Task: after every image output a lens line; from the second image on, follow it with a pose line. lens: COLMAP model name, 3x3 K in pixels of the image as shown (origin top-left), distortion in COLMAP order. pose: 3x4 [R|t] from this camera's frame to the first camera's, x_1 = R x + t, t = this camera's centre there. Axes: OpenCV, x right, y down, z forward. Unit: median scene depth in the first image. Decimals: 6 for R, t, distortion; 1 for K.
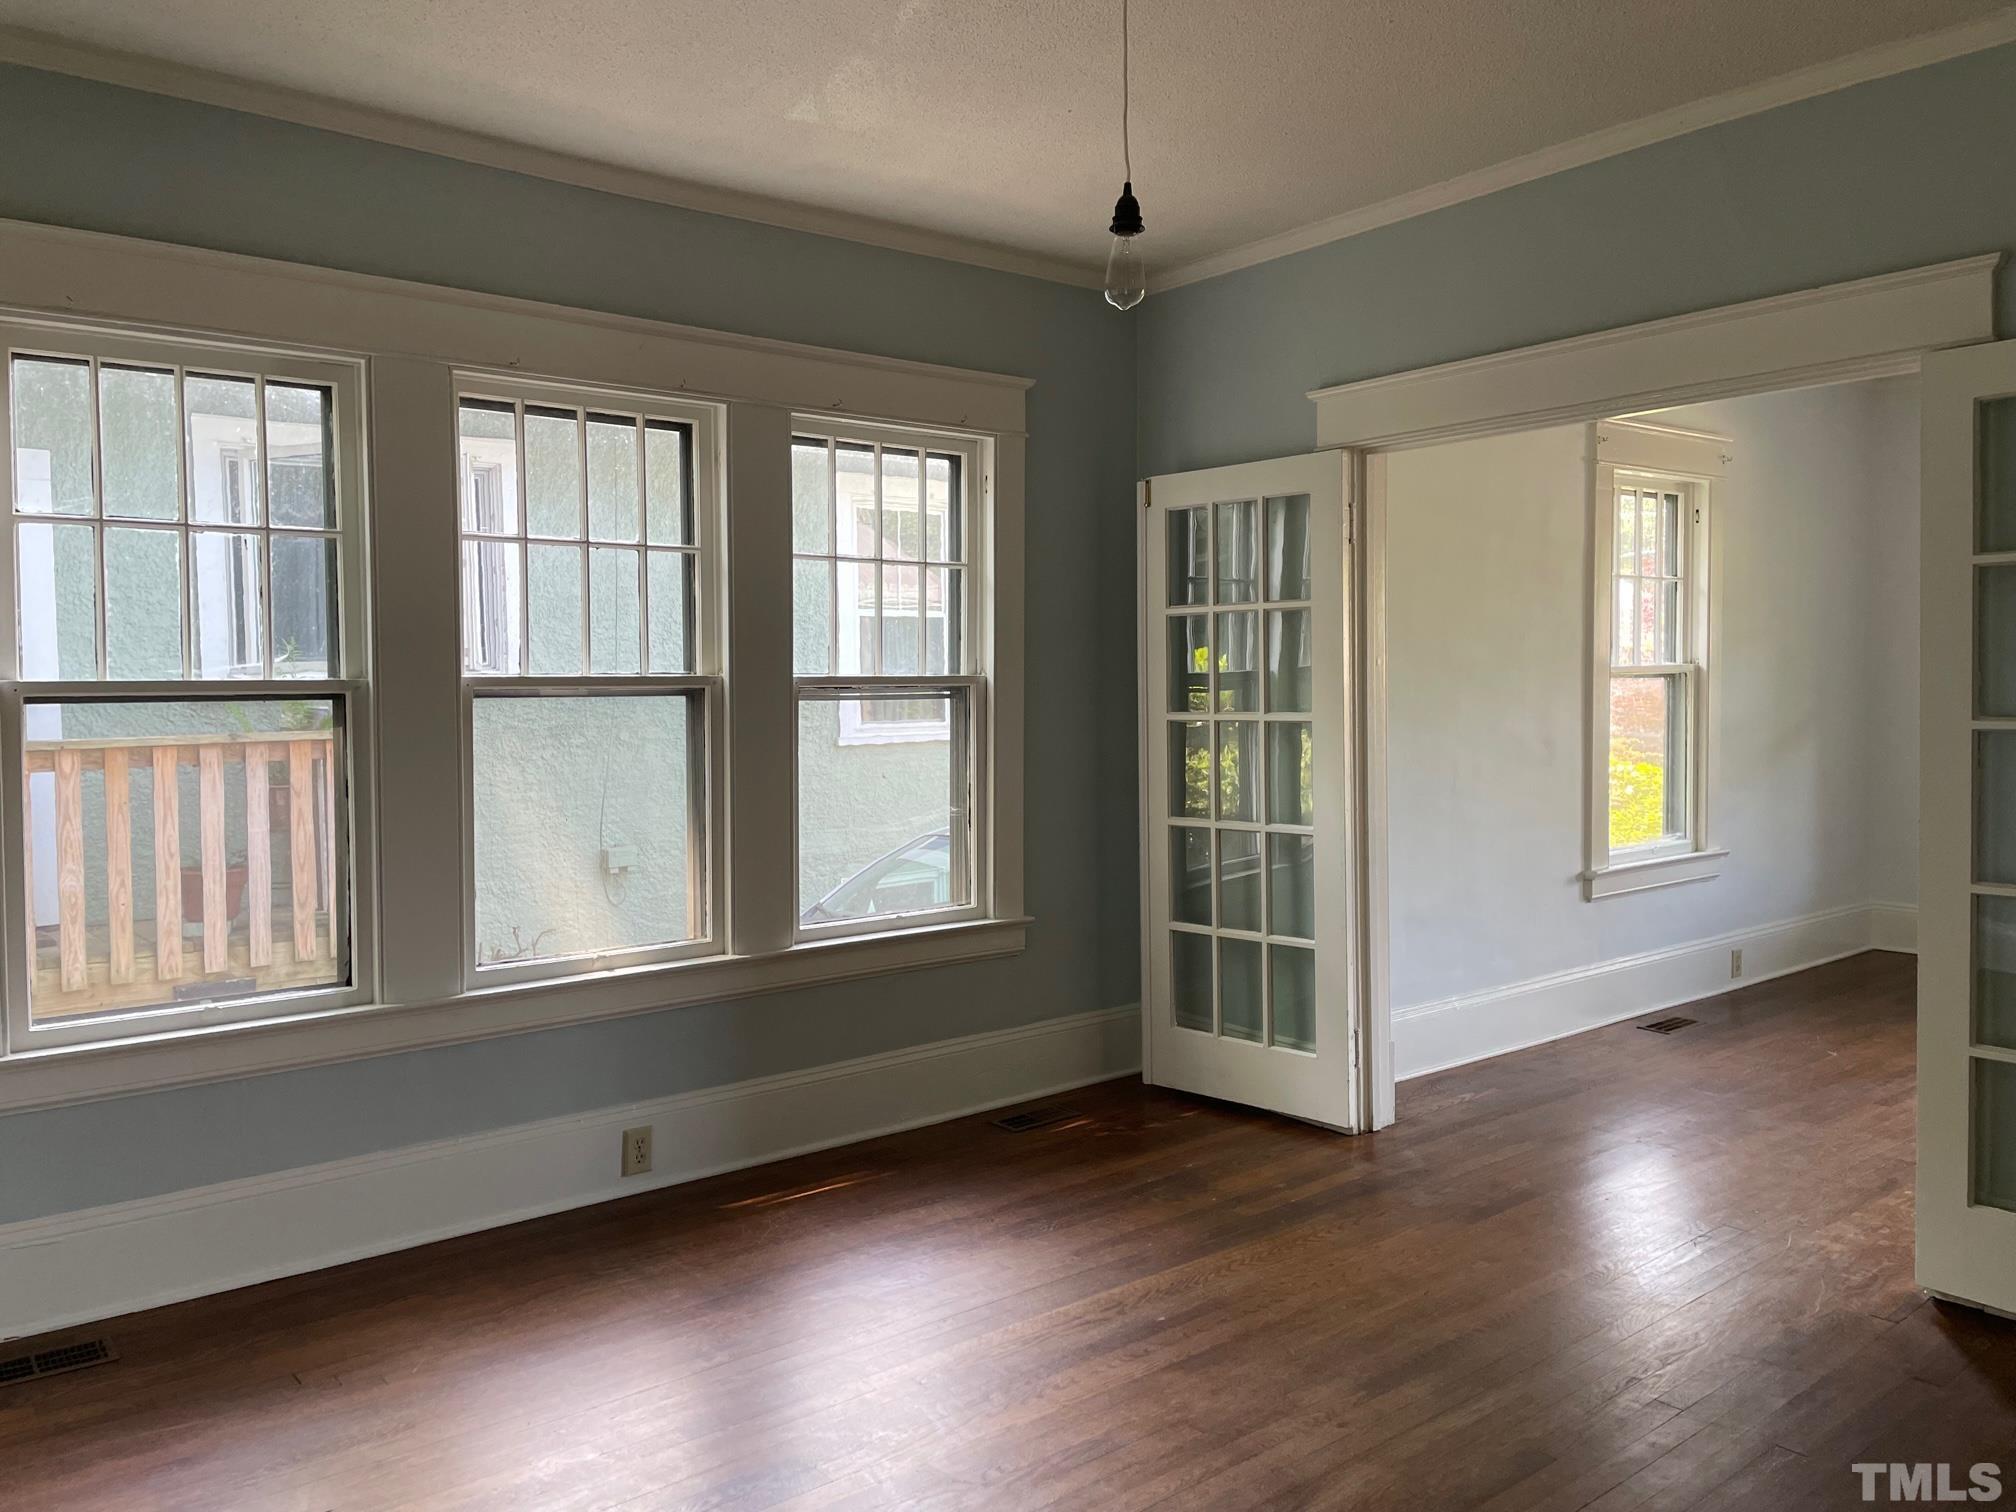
lens RADIAL K [[1517.5, 0, 963.7], [0, 1517.5, 728.8], [0, 0, 1]] dist [0.063231, -0.084897]
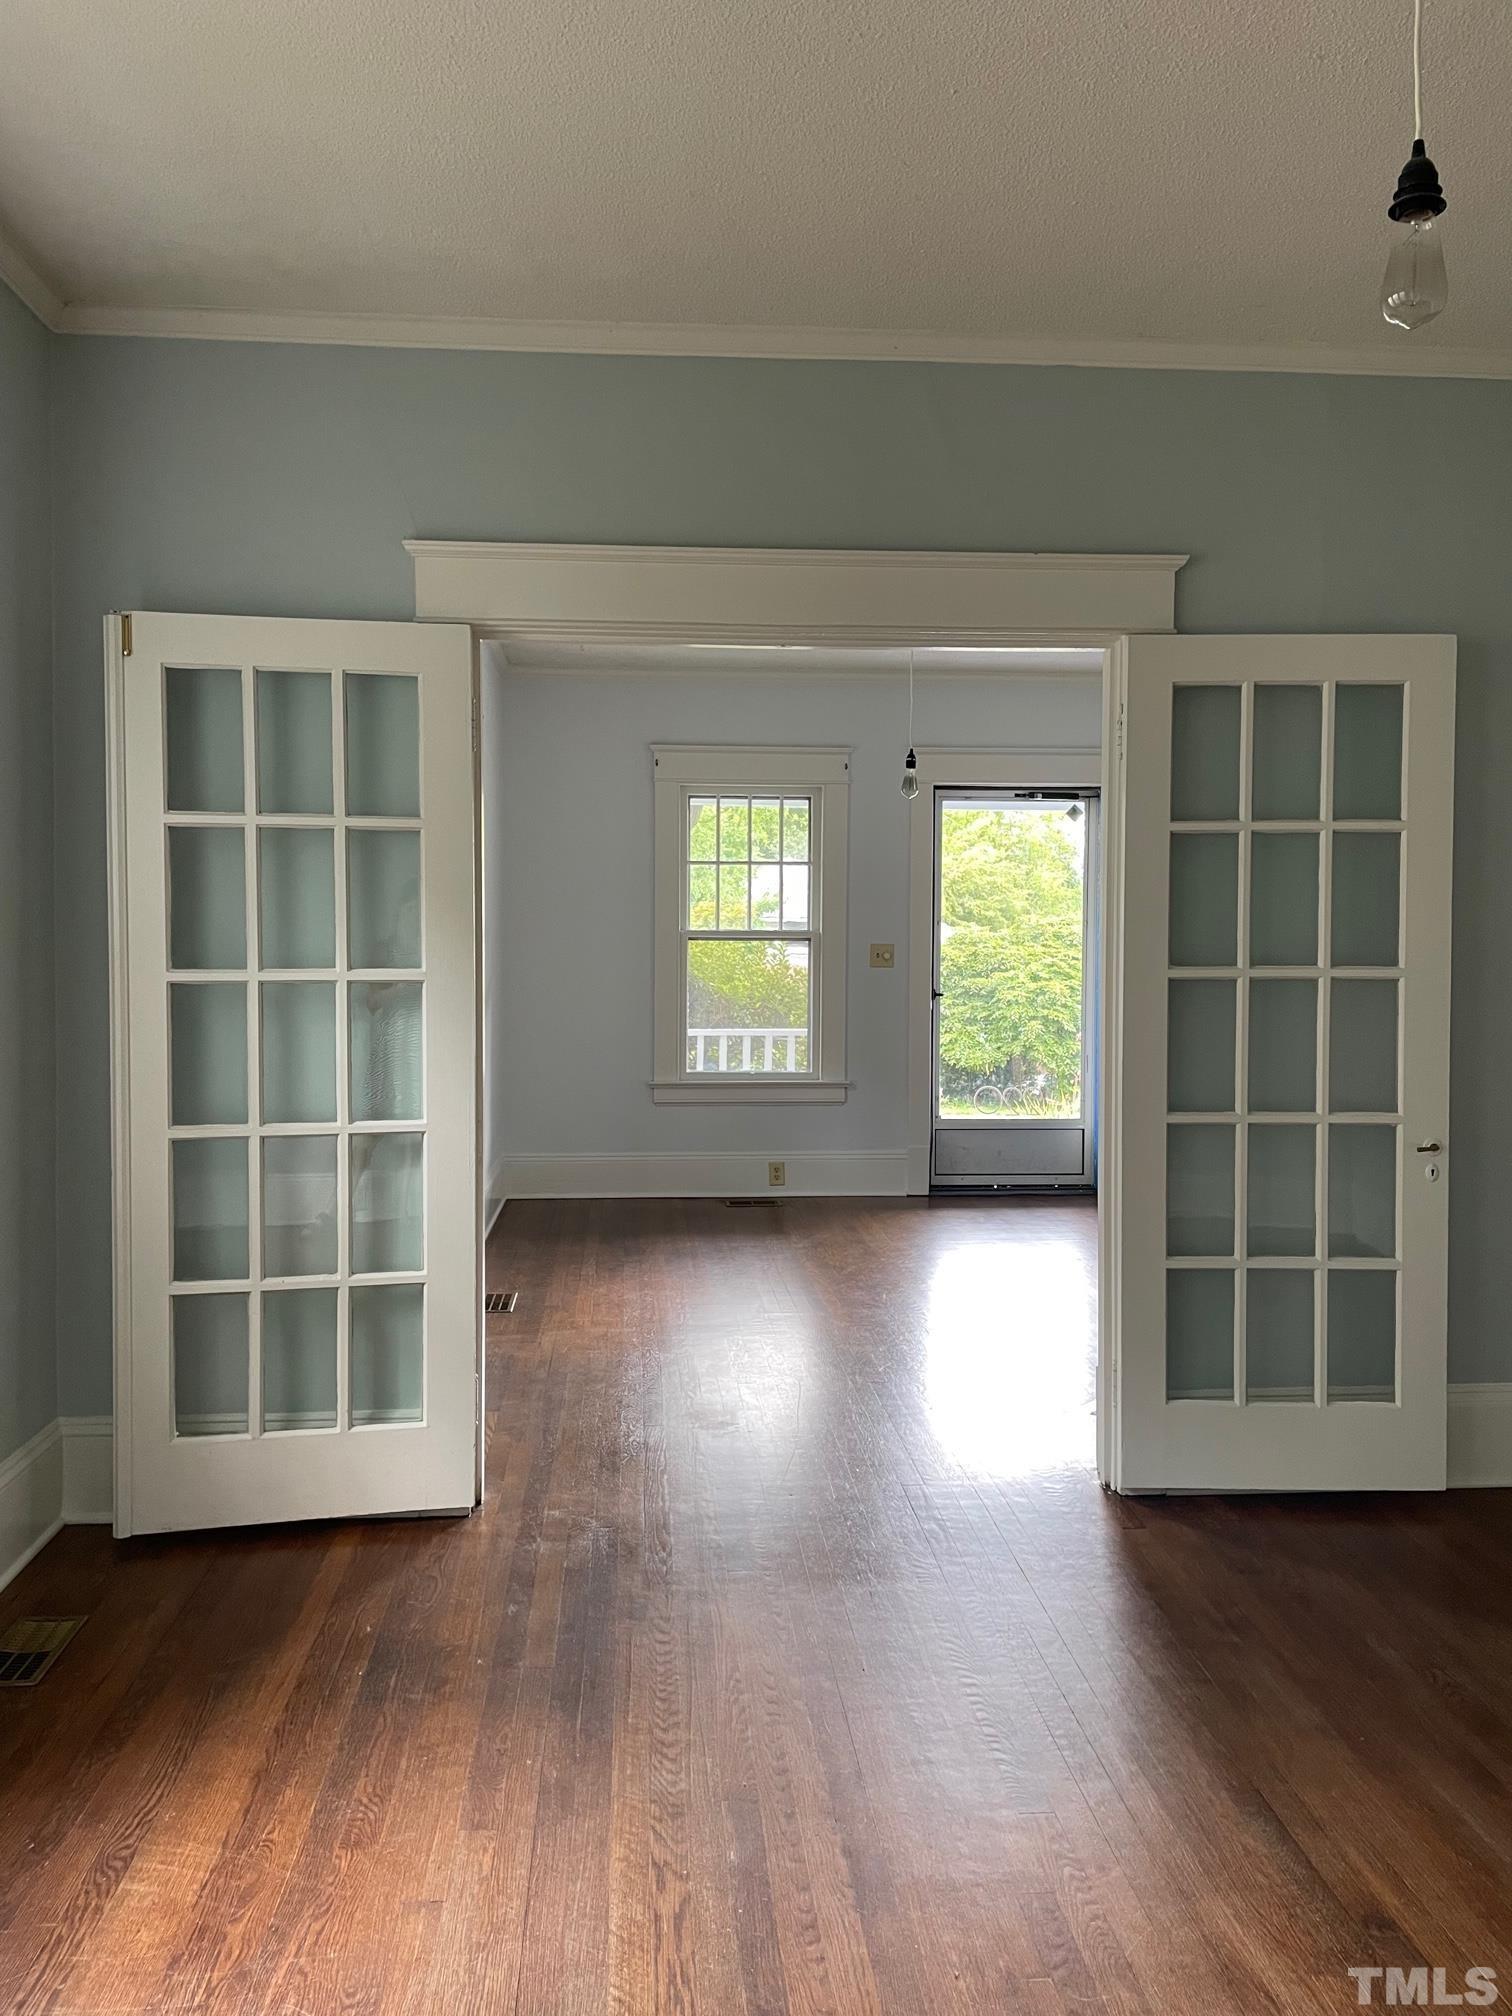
lens RADIAL K [[1517.5, 0, 758.2], [0, 1517.5, 998.0], [0, 0, 1]] dist [0.063231, -0.084897]
pose [[0.538204, -0.014193, 0.842695, -0.307312], [0.018270, 0.999820, 0.005171, 0.003039], [-0.842617, 0.012613, 0.538366, 0.443968]]
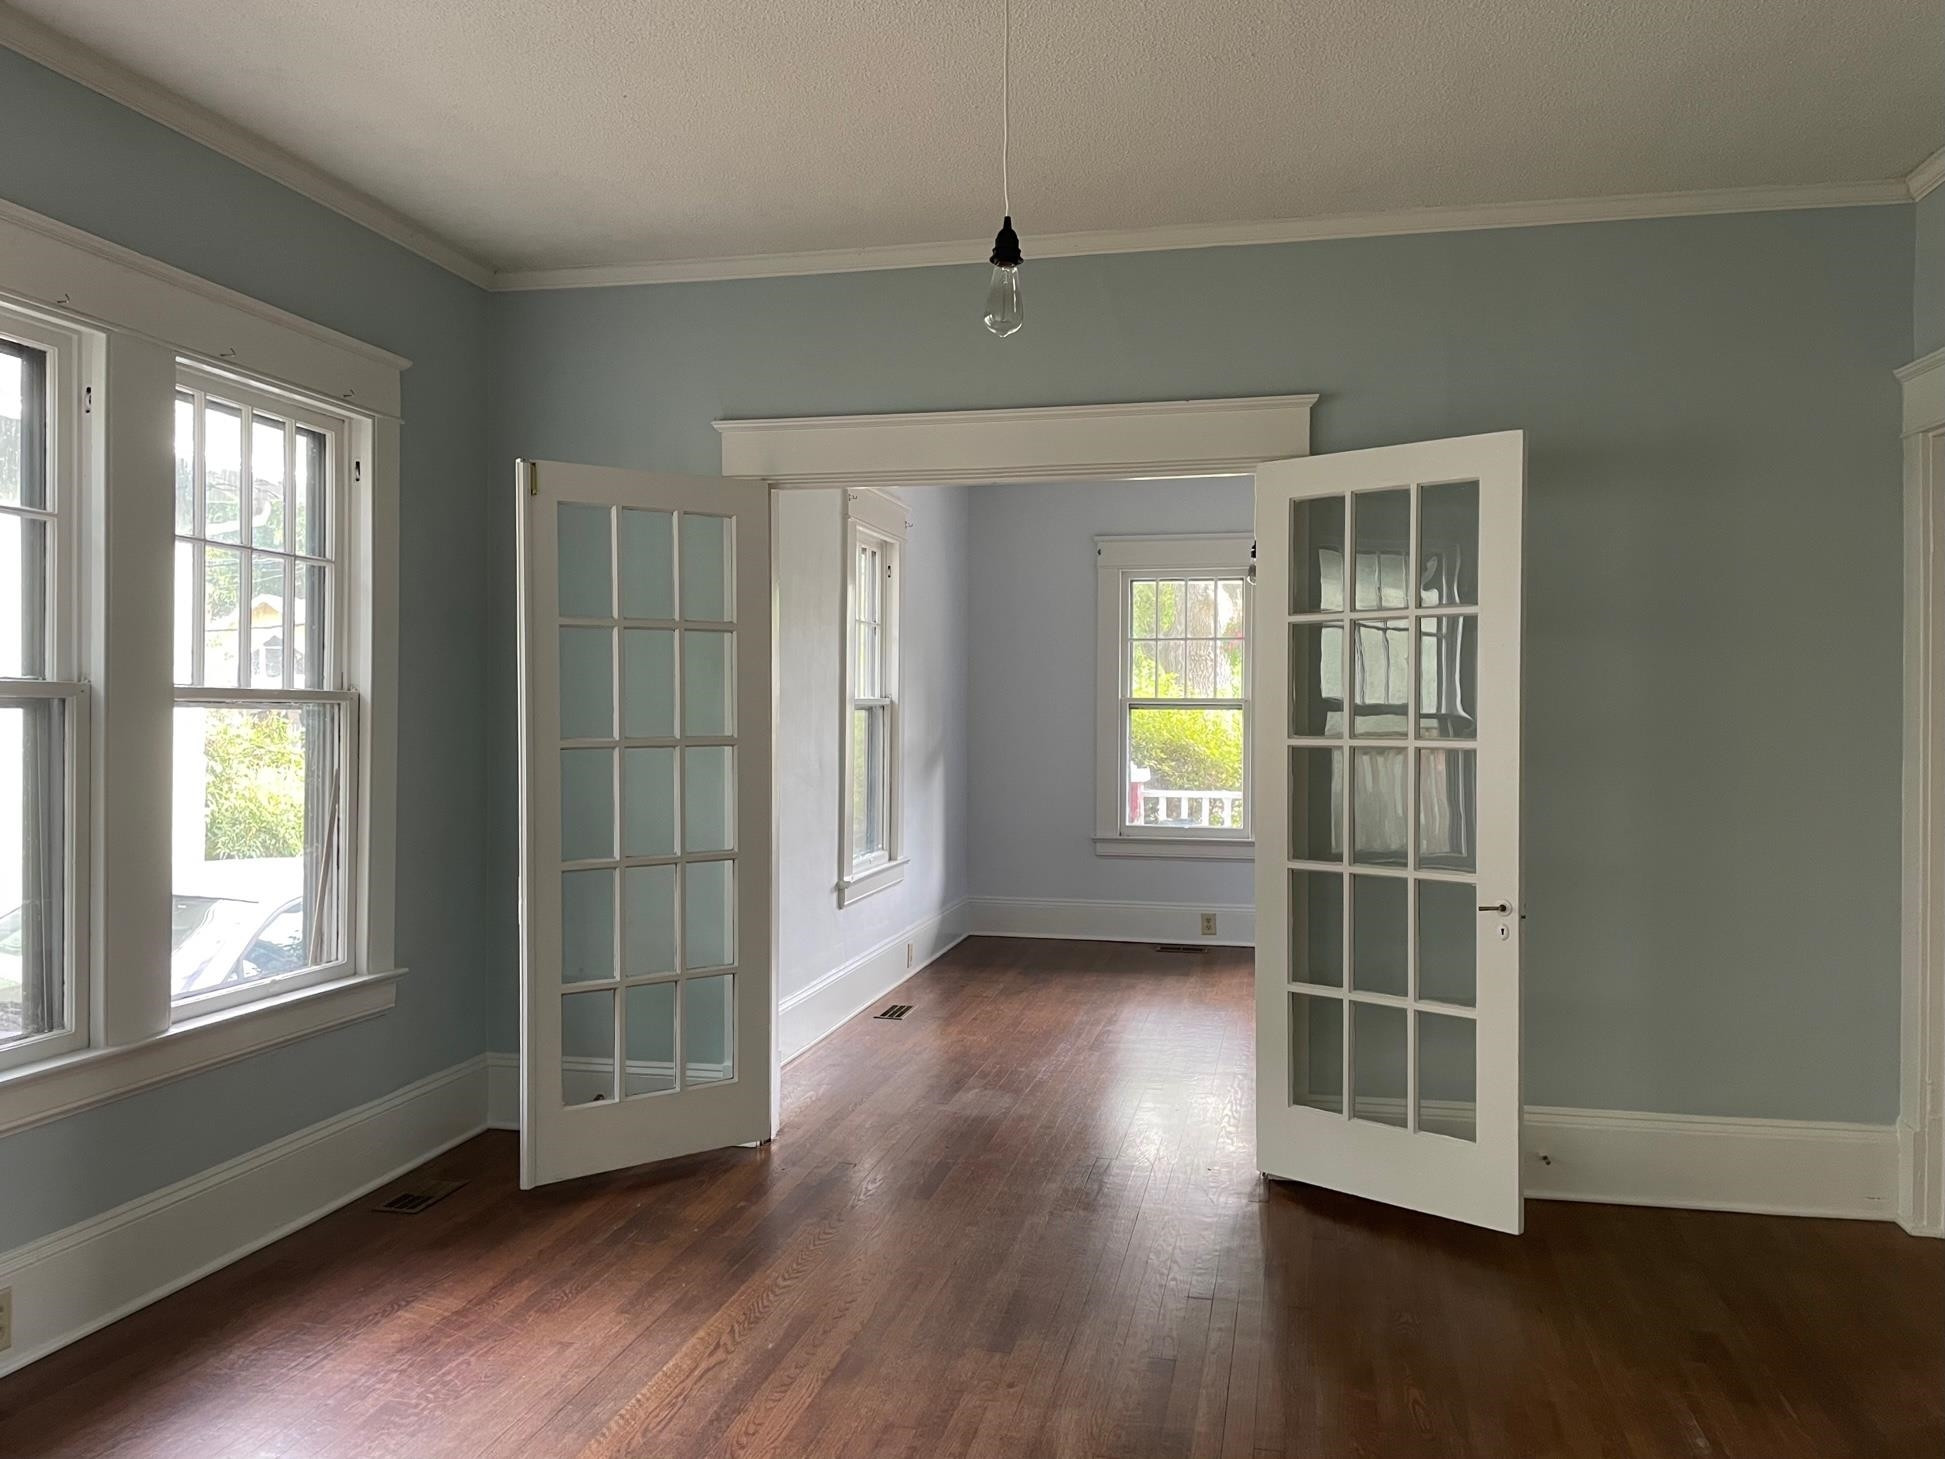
lens RADIAL K [[1529.4, 0, 974.2], [0, 1529.4, 733.0], [0, 0, 1]] dist [0.053509, -0.018388]
pose [[0.761204, 0.005080, 0.648493, -0.297555], [0.009483, 0.999775, -0.018963, 0.008456], [-0.648444, 0.020584, 0.760984, 0.109103]]
